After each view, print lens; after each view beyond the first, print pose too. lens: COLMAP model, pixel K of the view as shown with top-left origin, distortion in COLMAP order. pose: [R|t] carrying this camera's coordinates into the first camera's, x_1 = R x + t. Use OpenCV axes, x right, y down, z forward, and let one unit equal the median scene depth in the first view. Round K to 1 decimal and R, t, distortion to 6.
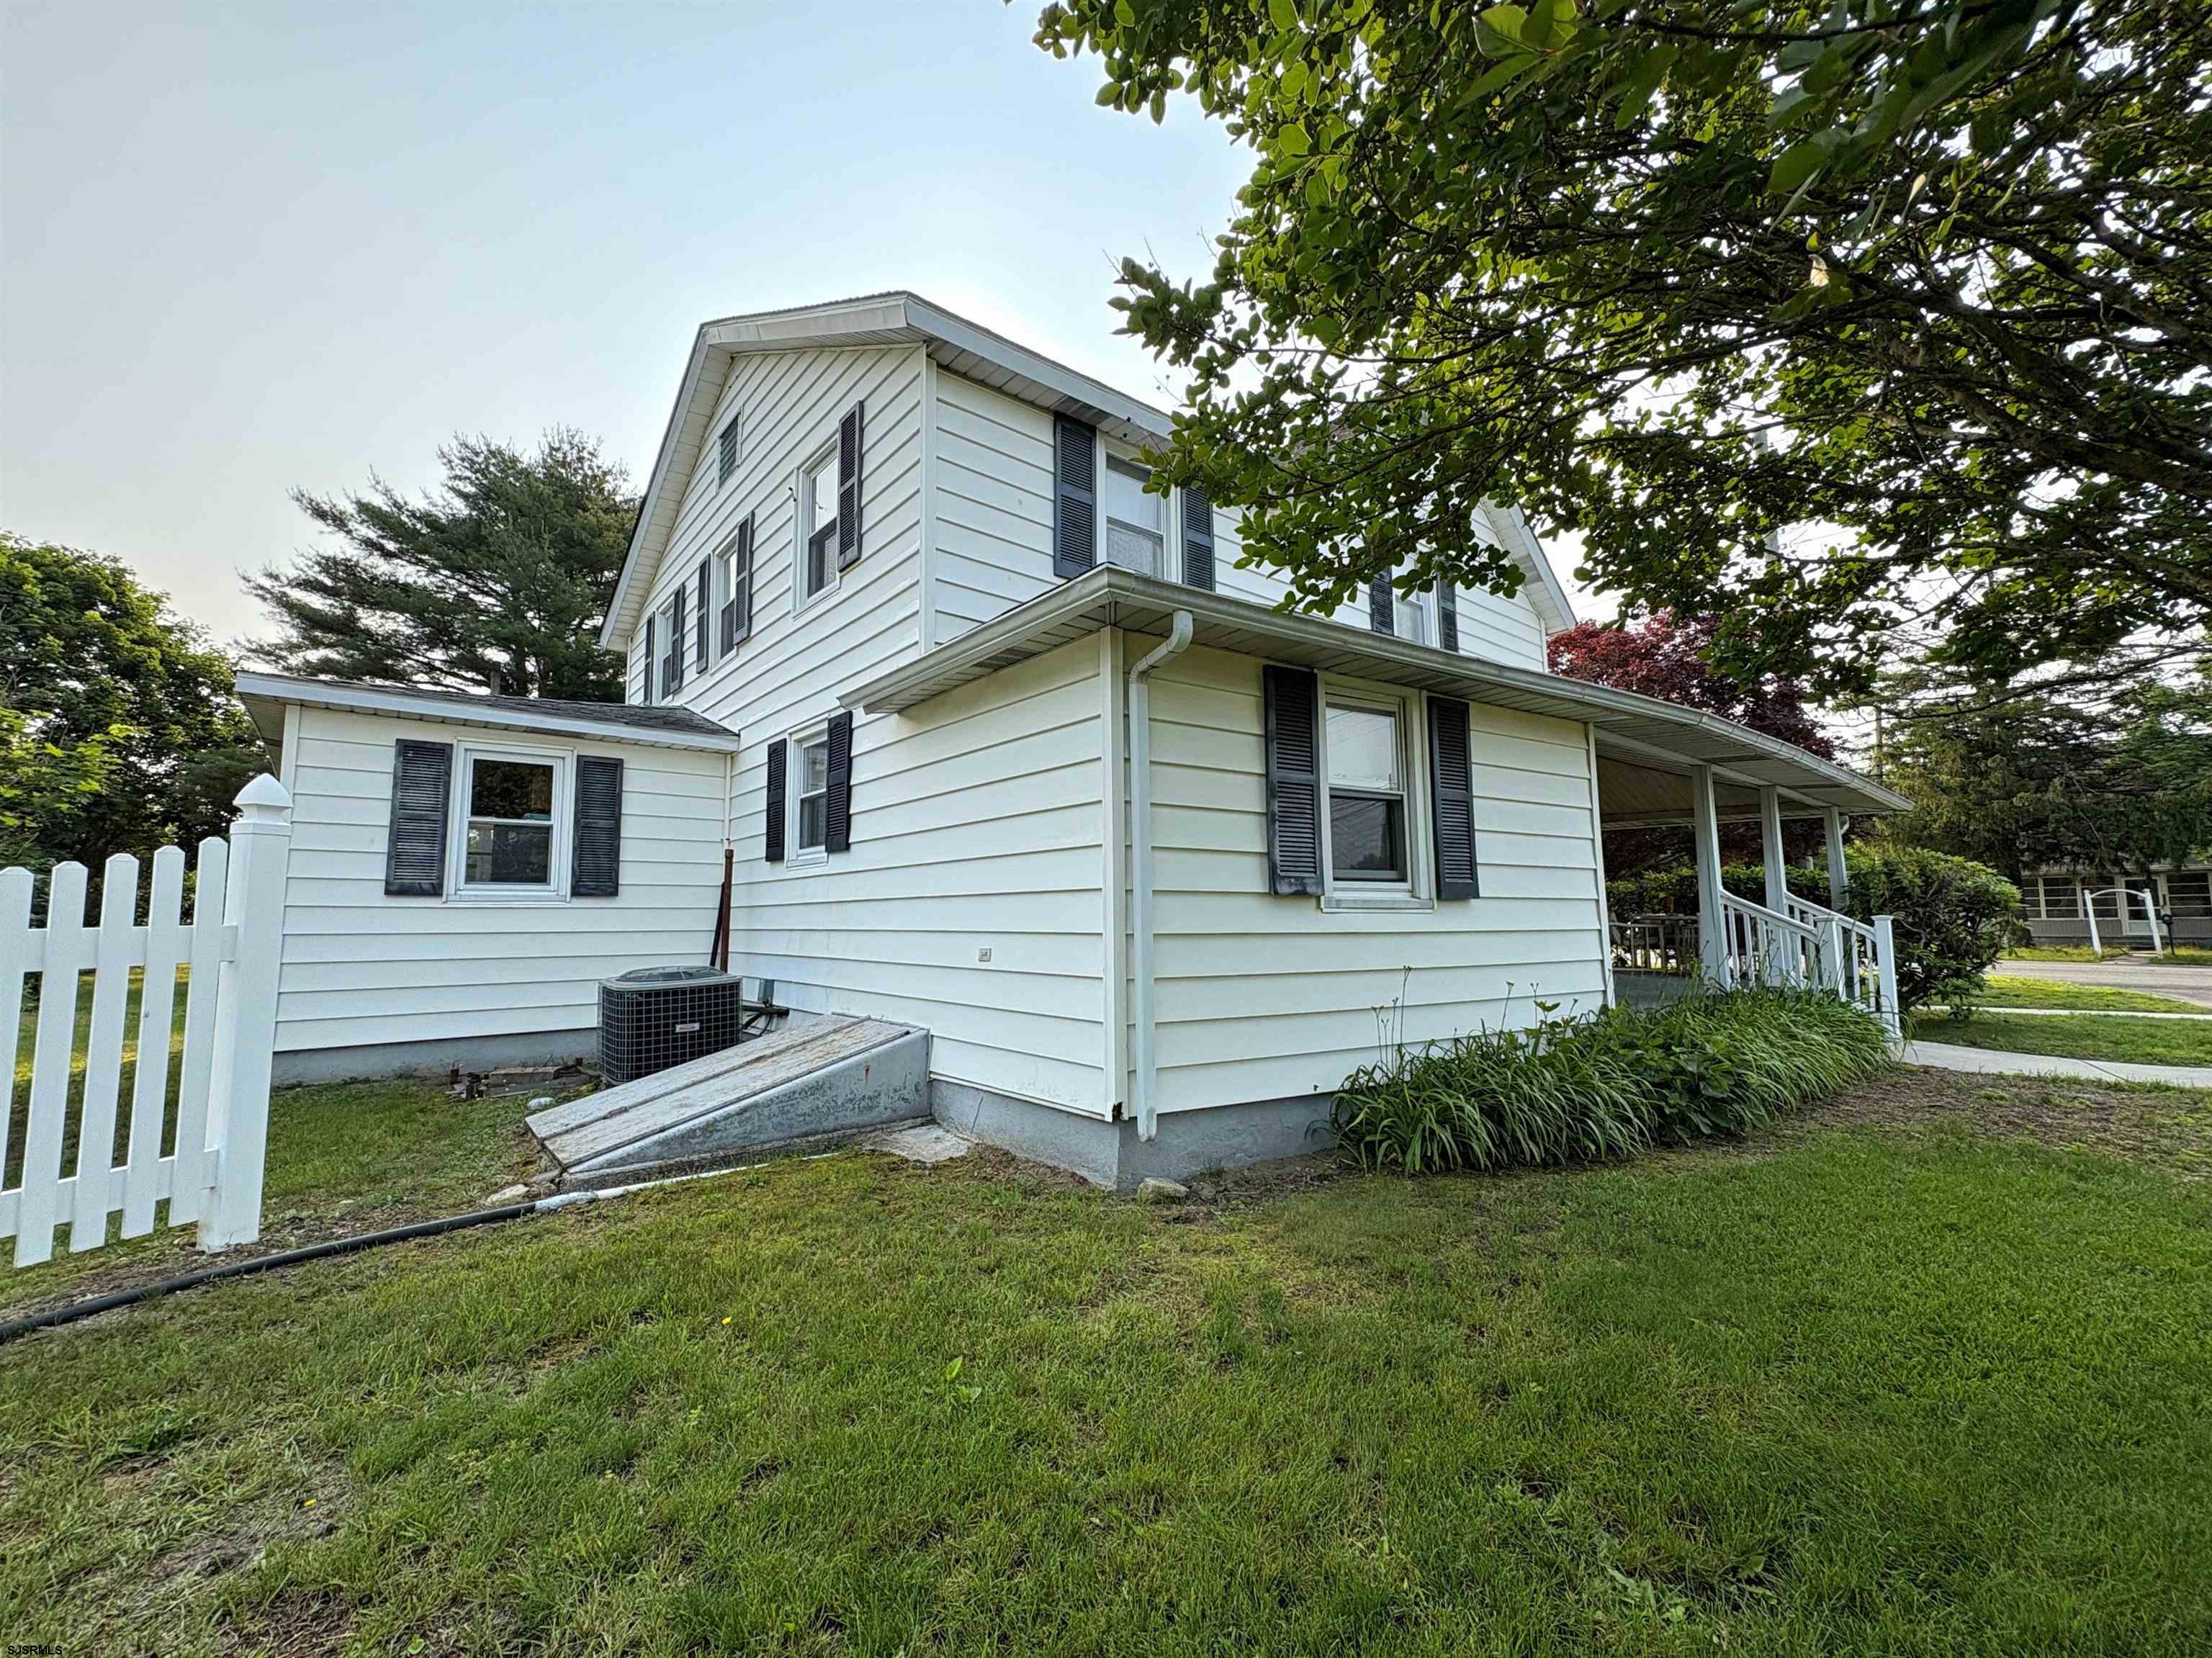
lens RADIAL K [[882.8, 0, 1106.0], [0, 882.8, 829.0], [0, 0, 1]] dist [0.000184, -0.000011]
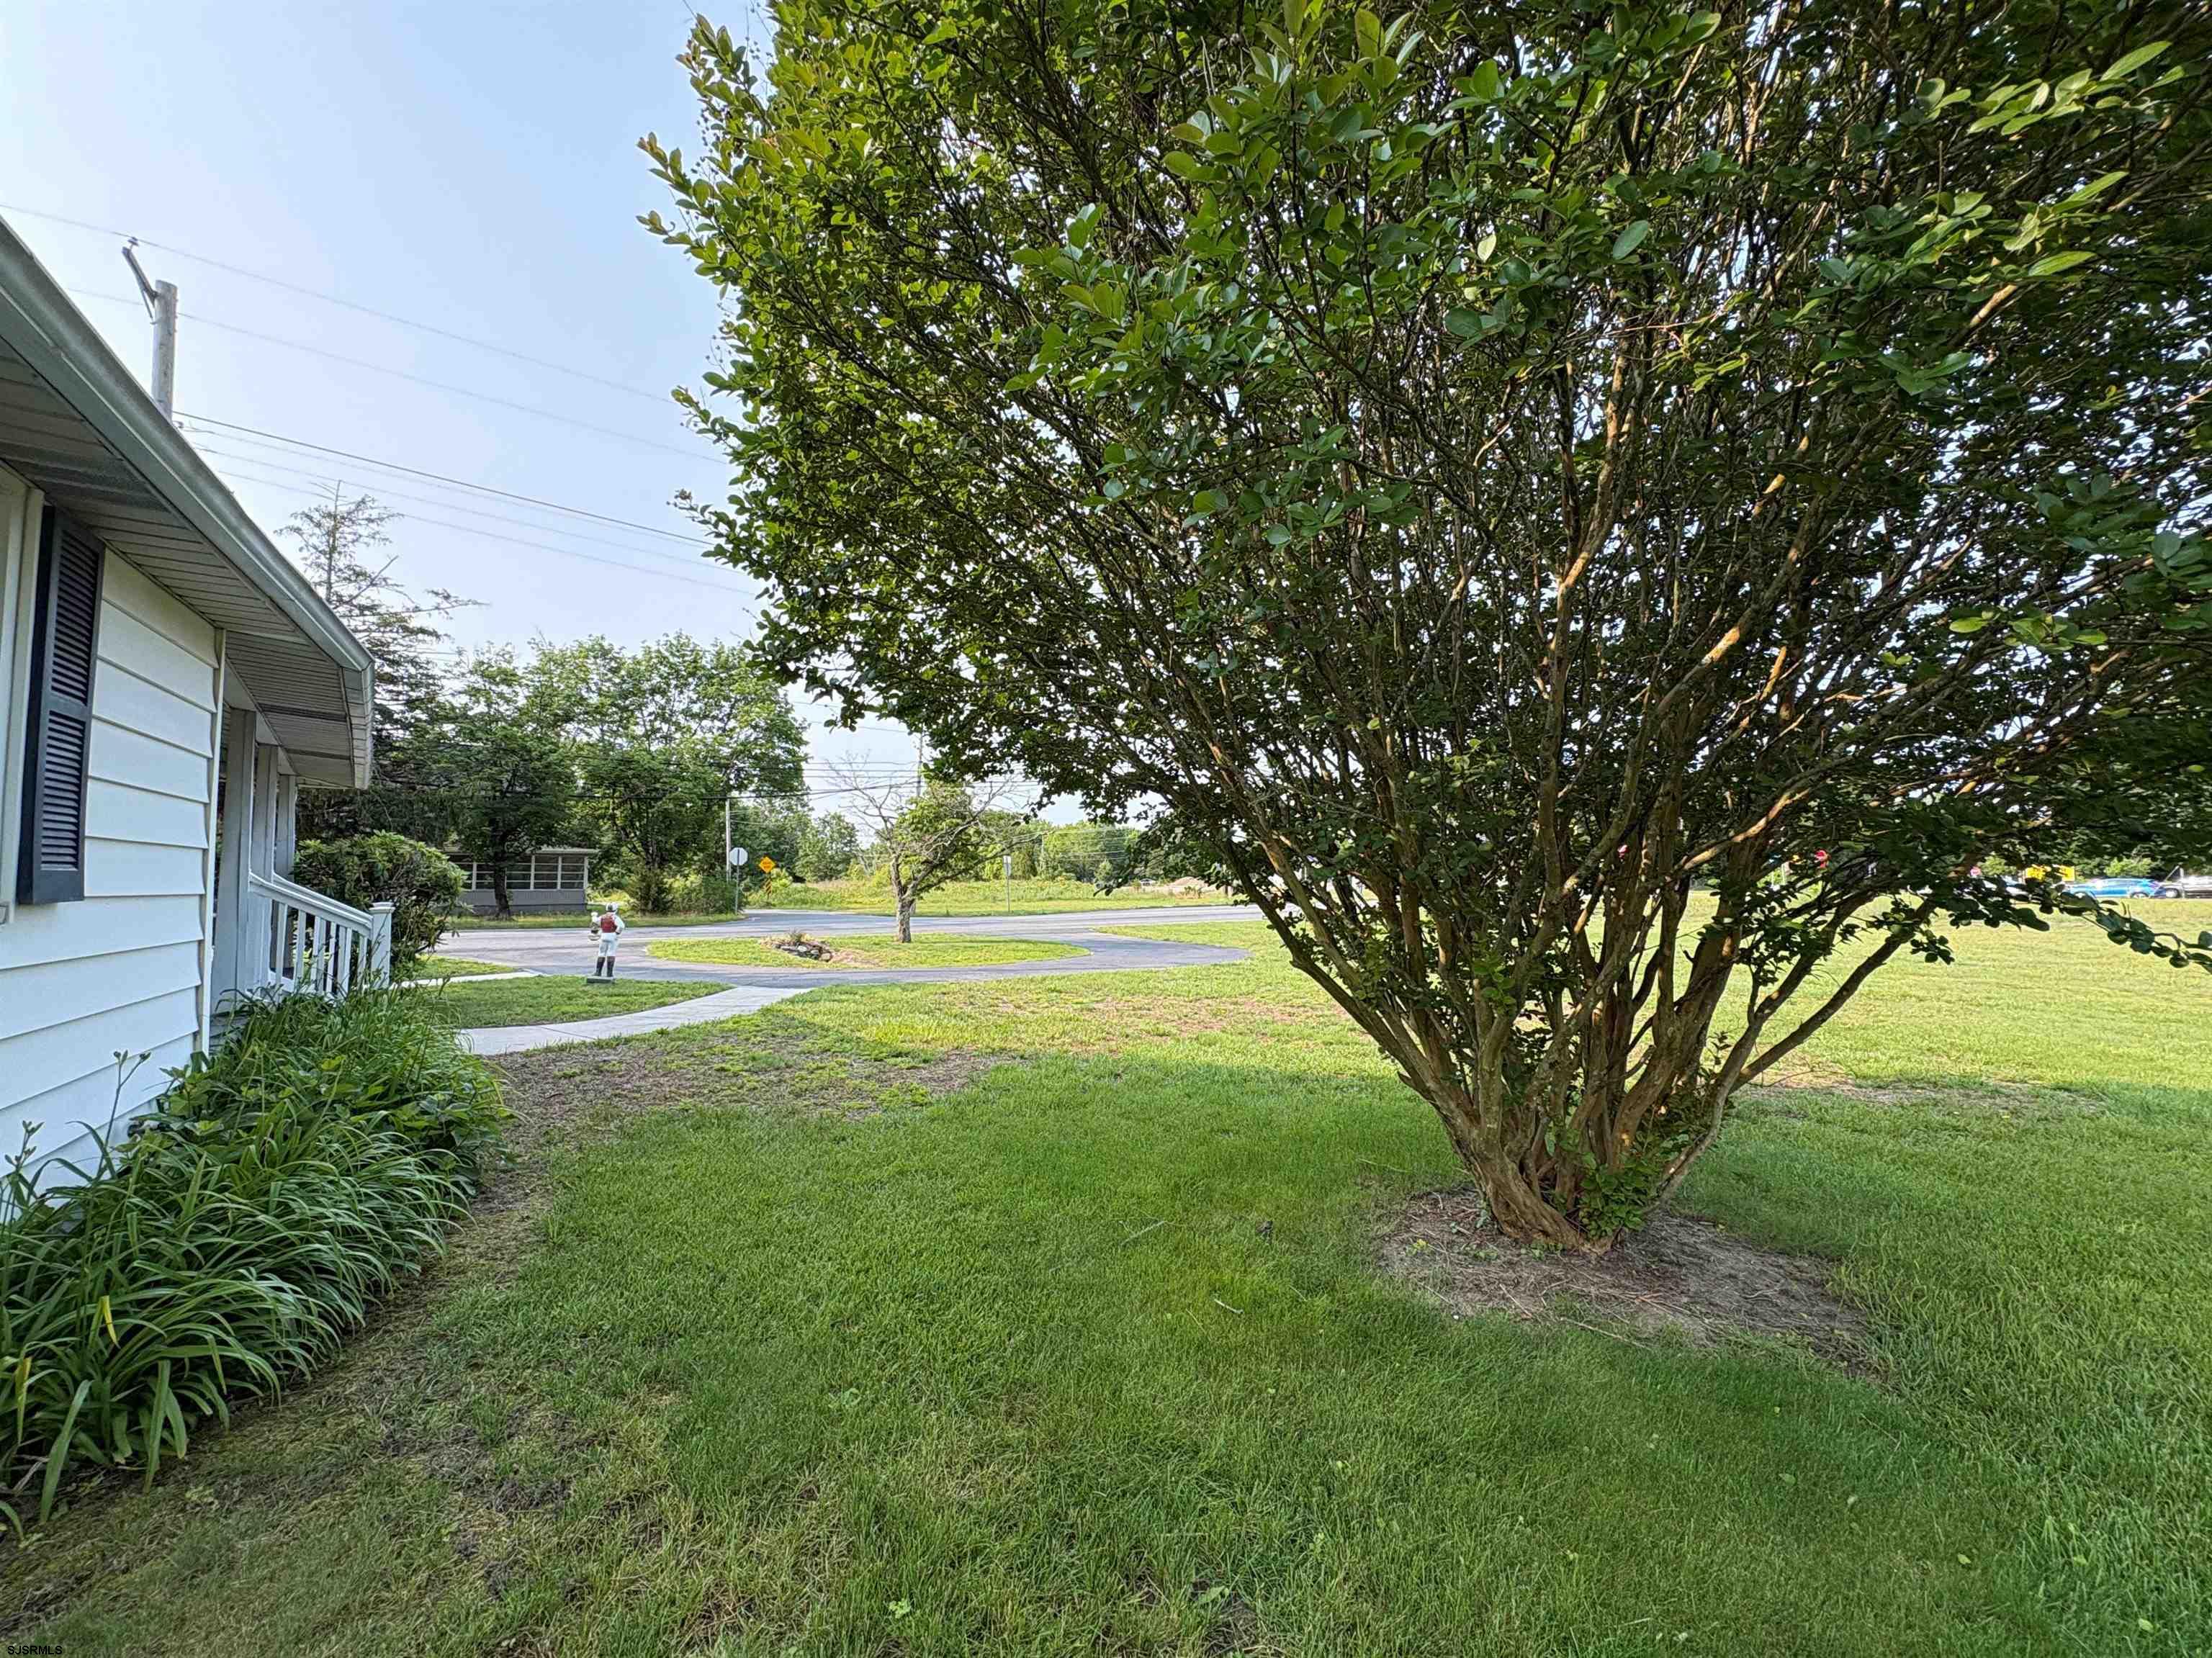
lens RADIAL K [[906.8, 0, 1106.0], [0, 906.8, 829.0], [0, 0, 1]] dist [0.000161, 0.000093]
pose [[0.021830, 0.069107, 0.997370, -0.129282], [-0.105576, 0.992189, -0.066437, 0.004402], [-0.994172, -0.103848, 0.028956, 0.347721]]
